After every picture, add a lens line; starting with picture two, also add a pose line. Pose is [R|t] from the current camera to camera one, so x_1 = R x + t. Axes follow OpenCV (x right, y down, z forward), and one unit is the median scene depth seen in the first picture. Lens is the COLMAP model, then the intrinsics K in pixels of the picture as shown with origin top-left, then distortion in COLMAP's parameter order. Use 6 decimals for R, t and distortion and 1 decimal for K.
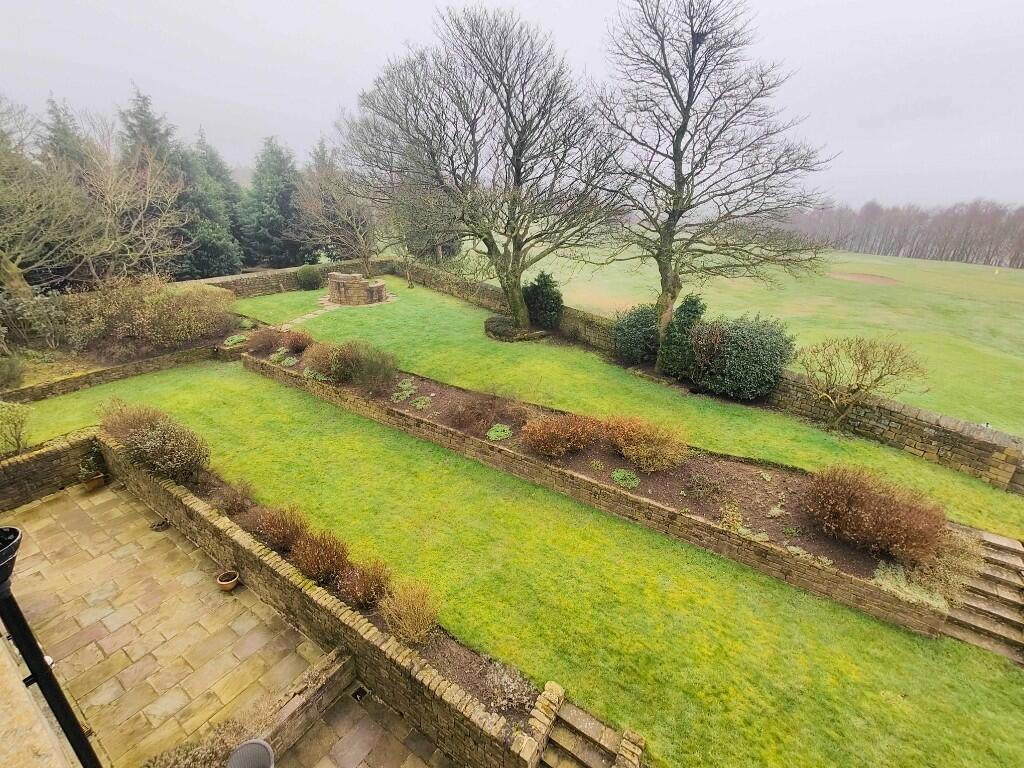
lens RADIAL K [[447.3, 0, 514.3], [0, 447.3, 377.5], [0, 0, 1]] dist [0.003432, -0.000003]
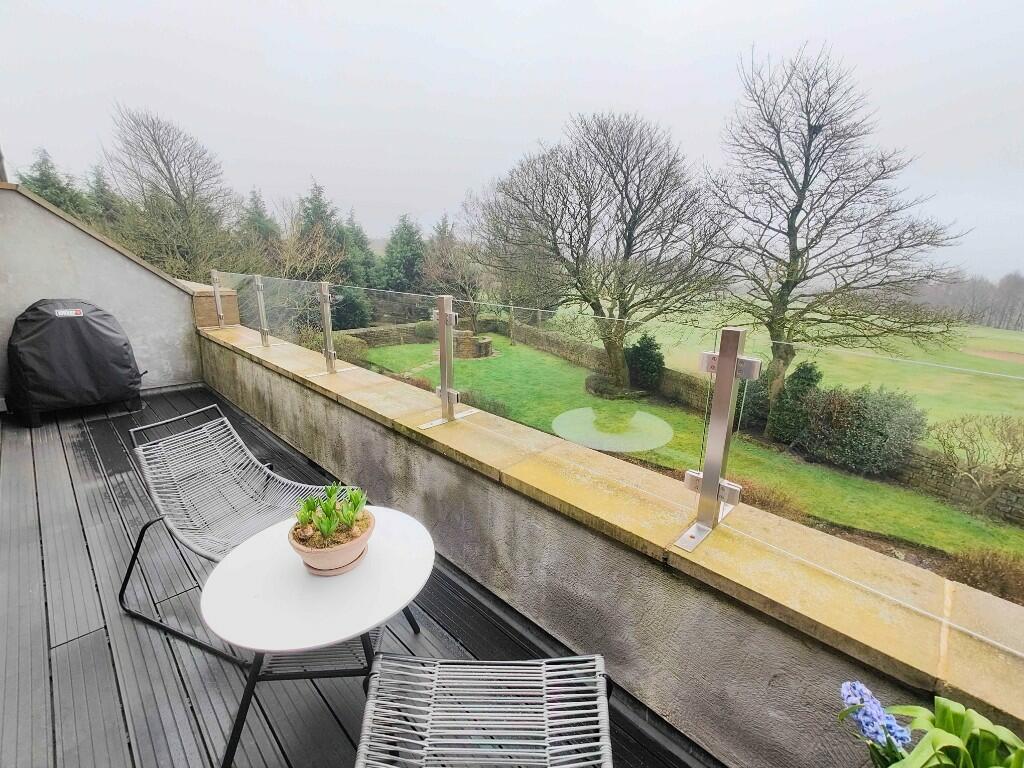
lens RADIAL K [[447.5, 0, 511.8], [0, 447.5, 379.0], [0, 0, 1]] dist [0.001093, -0.000354]
pose [[0.981842, 0.054941, -0.181569, -0.061688], [-0.077862, 0.989517, -0.121627, 0.022750], [0.172984, 0.133556, 0.975828, -0.079715]]
